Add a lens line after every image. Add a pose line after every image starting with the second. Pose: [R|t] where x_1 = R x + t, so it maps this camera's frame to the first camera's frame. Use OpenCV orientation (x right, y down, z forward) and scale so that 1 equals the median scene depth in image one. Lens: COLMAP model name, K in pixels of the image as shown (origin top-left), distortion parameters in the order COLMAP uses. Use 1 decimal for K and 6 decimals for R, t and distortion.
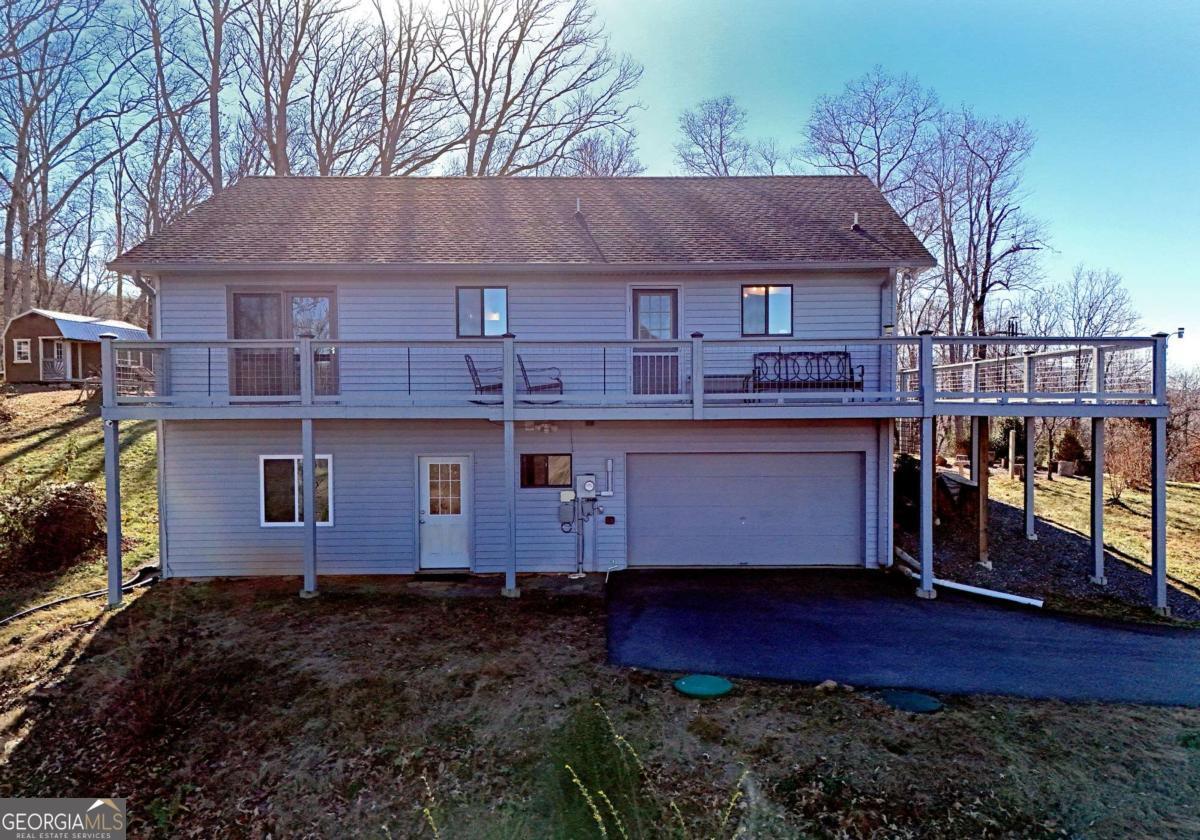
lens RADIAL K [[892.5, 0, 610.1], [0, 892.5, 412.9], [0, 0, 1]] dist [0.076532, -0.058011]
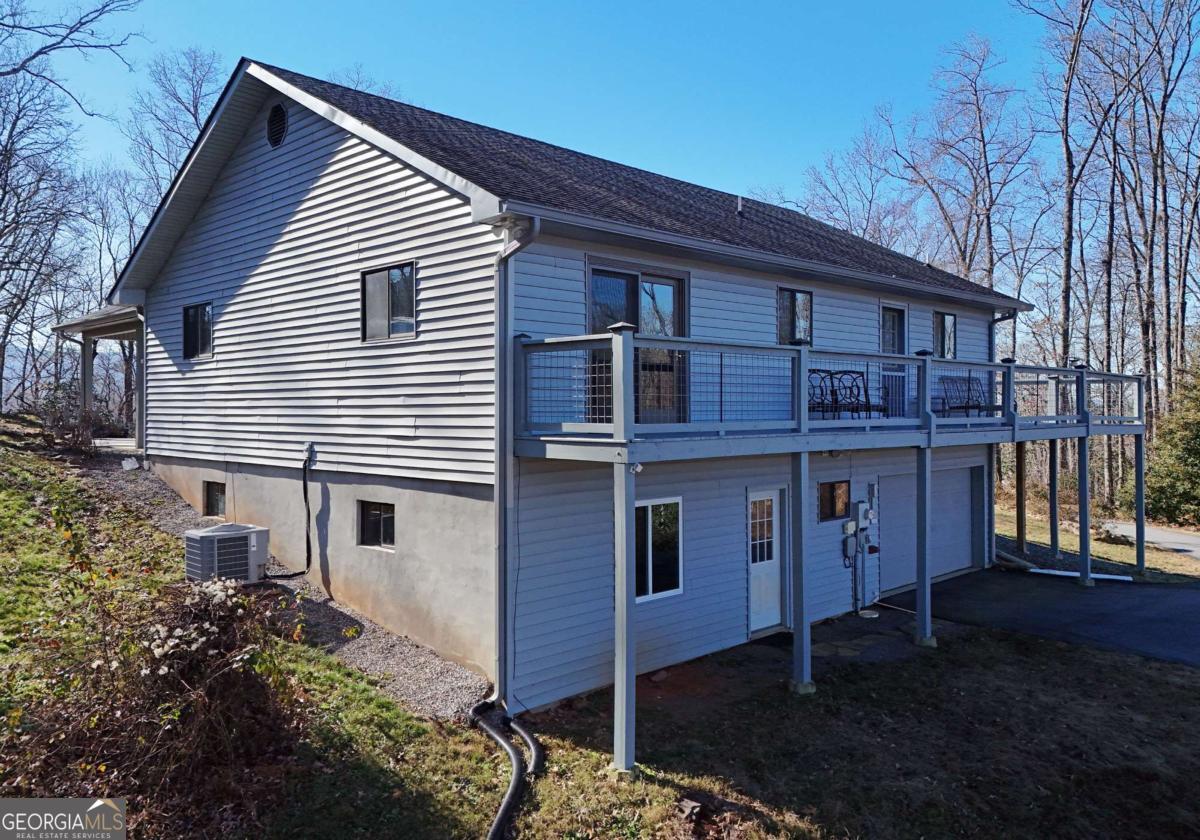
lens RADIAL K [[892.5, 0, 610.1], [0, 892.5, 412.9], [0, 0, 1]] dist [0.076532, -0.058011]
pose [[0.727316, 0.003260, 0.686295, -0.857745], [0.011929, 0.999778, -0.017392, -0.011816], [-0.686199, 0.020836, 0.727115, 0.497710]]
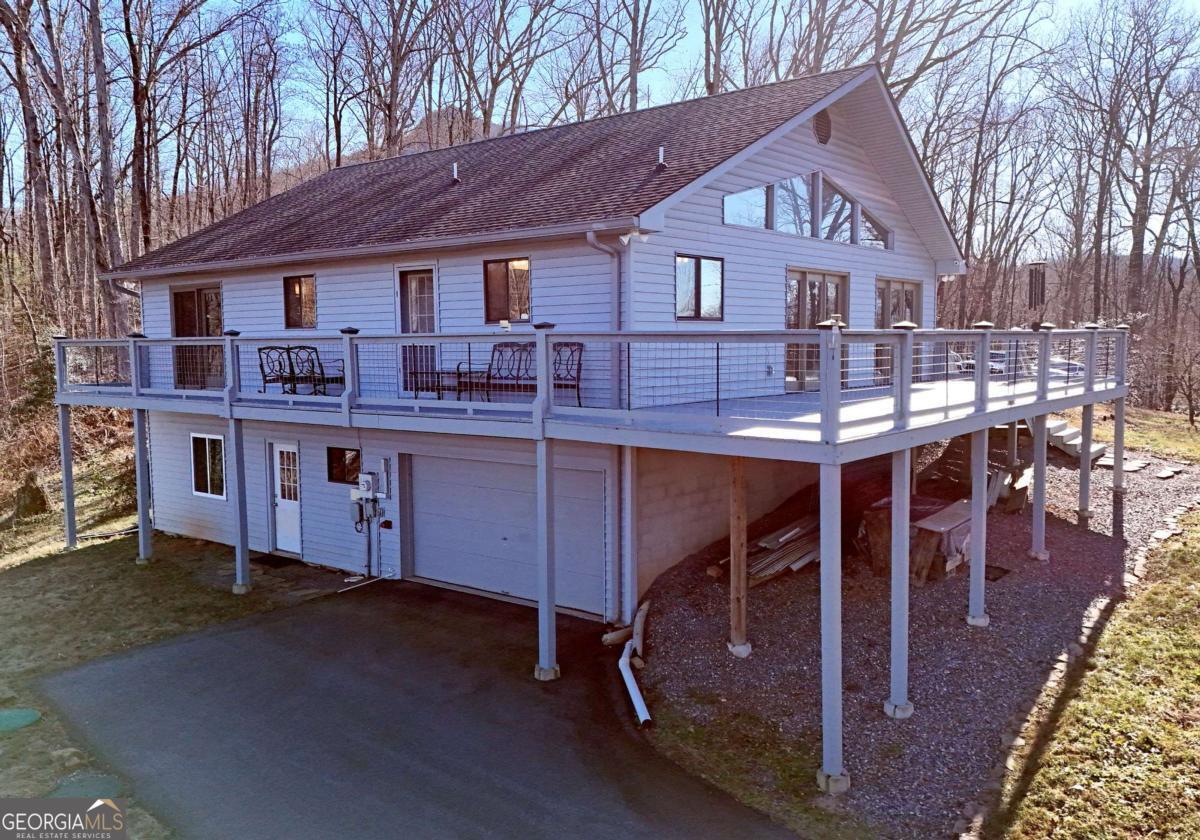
lens RADIAL K [[892.5, 0, 610.1], [0, 892.5, 412.9], [0, 0, 1]] dist [0.076532, -0.058011]
pose [[0.791911, 0.041671, -0.609213, 0.747413], [0.001177, 0.997563, 0.069764, -0.060209], [0.610636, -0.055964, 0.789932, 0.410120]]
